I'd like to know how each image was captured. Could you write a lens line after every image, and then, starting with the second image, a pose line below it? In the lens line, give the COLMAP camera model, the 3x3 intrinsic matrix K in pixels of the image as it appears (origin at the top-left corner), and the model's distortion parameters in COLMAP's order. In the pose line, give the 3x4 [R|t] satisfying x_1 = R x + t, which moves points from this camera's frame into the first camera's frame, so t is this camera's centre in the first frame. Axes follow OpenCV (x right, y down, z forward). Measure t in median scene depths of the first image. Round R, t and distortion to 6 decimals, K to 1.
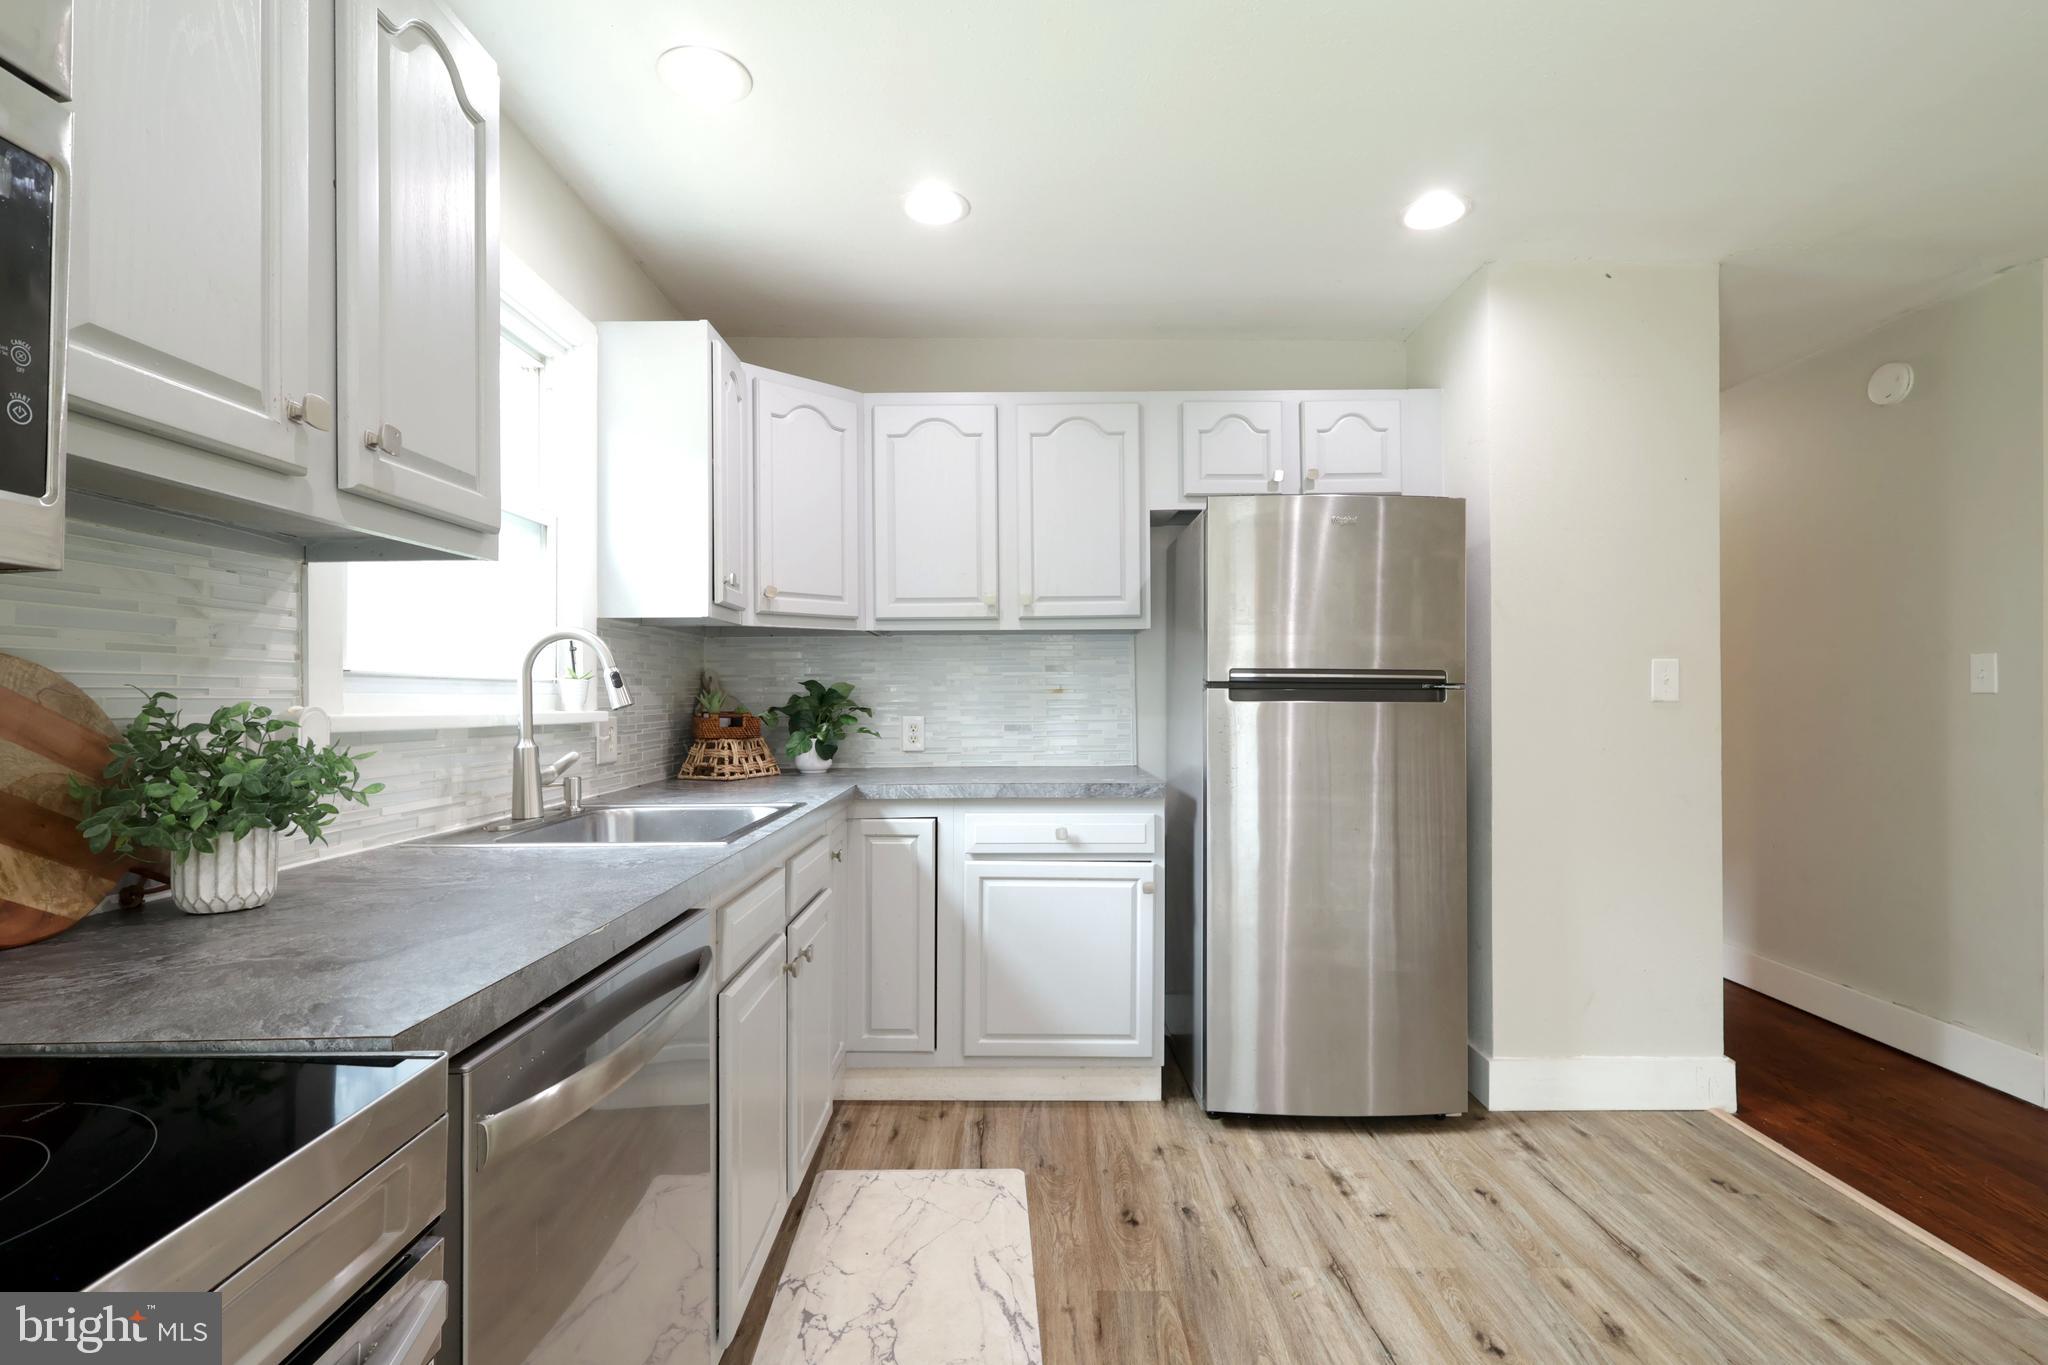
lens RADIAL K [[970.1, 0, 1019.5], [0, 970.1, 688.1], [0, 0, 1]] dist [0.005329, 0.001229]
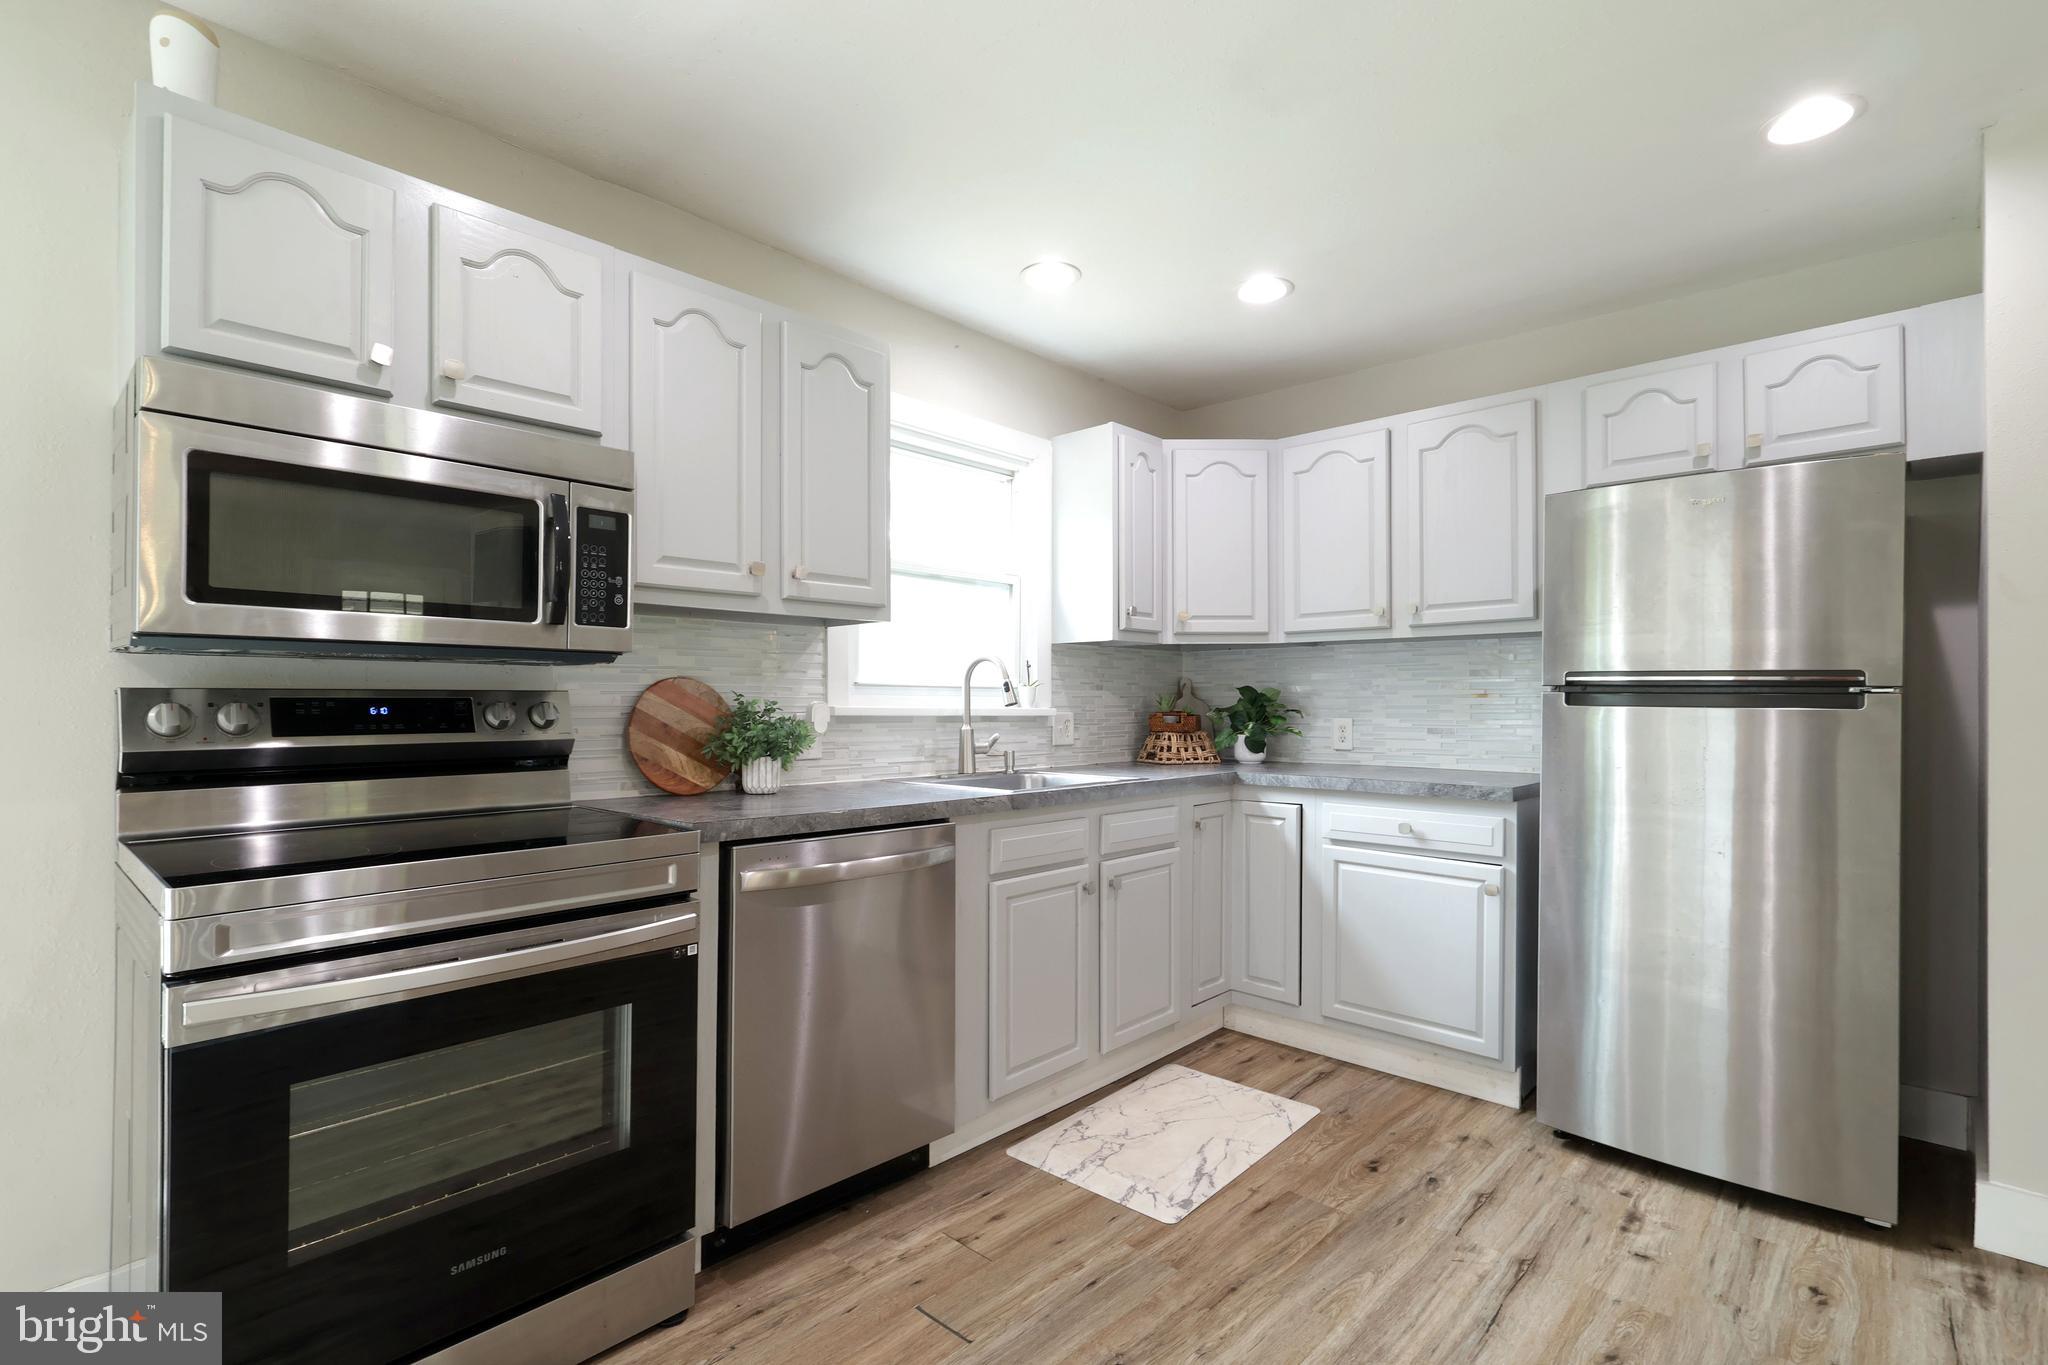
lens RADIAL K [[970.1, 0, 1002.0], [0, 970.1, 698.5], [0, 0, 1]] dist [0.005329, 0.001229]
pose [[0.719319, 0.004315, -0.694667, 0.482752], [-0.000401, 0.999983, 0.005797, 0.000589], [0.694680, -0.003892, 0.719308, -0.083711]]
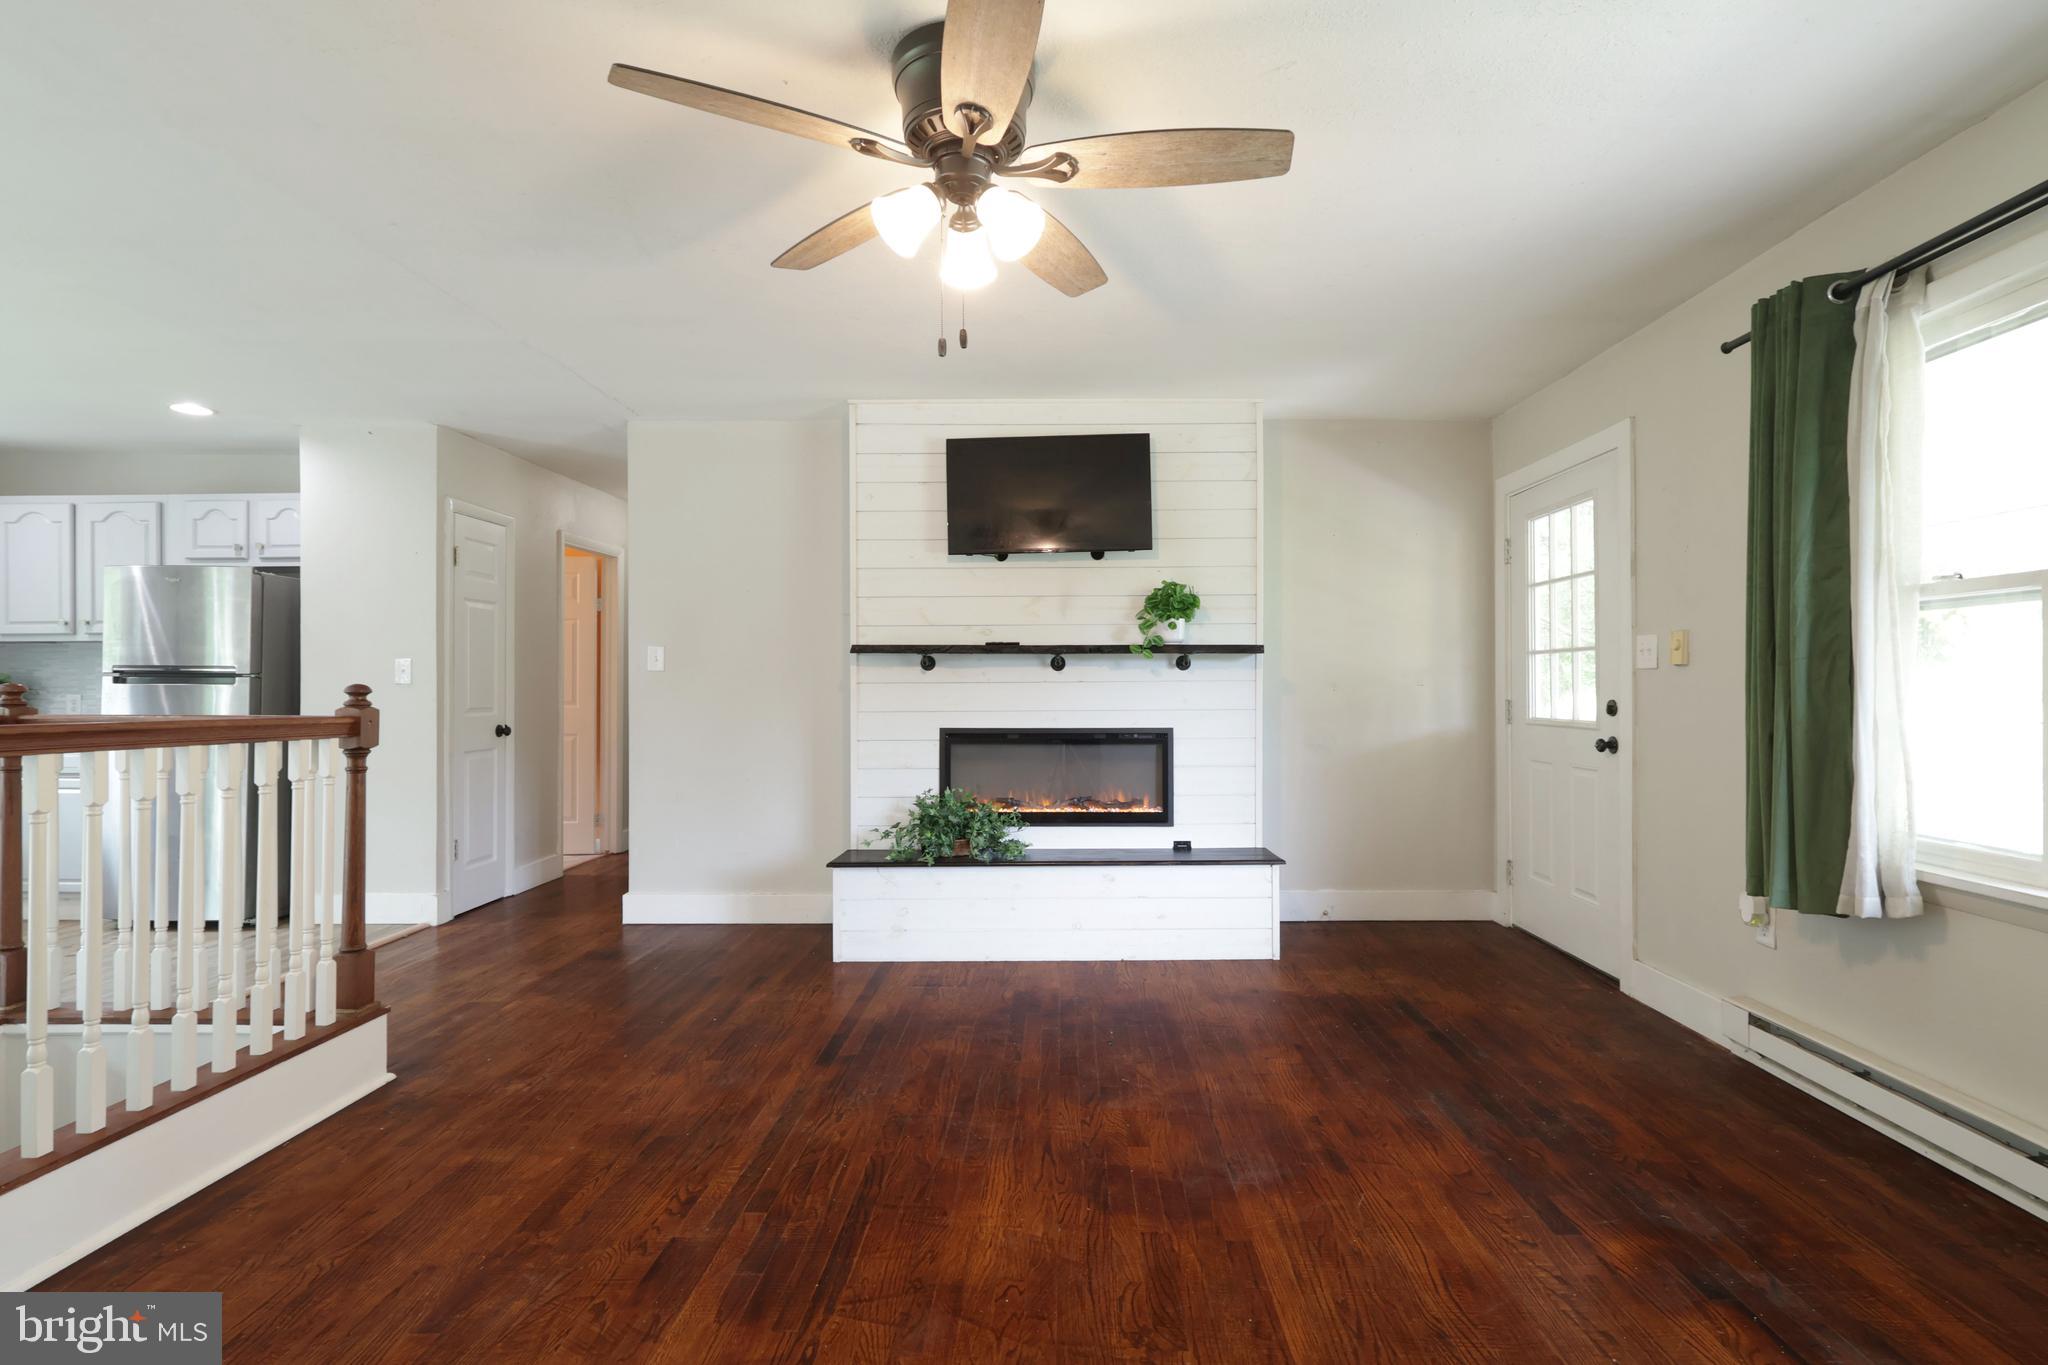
lens RADIAL K [[970.1, 0, 1055.0], [0, 970.1, 678.3], [0, 0, 1]] dist [0.005329, 0.001229]
pose [[0.999688, -0.001684, -0.024938, 1.965002], [0.001696, 0.999998, 0.000446, 0.006254], [0.024937, -0.000489, 0.999689, -0.718891]]
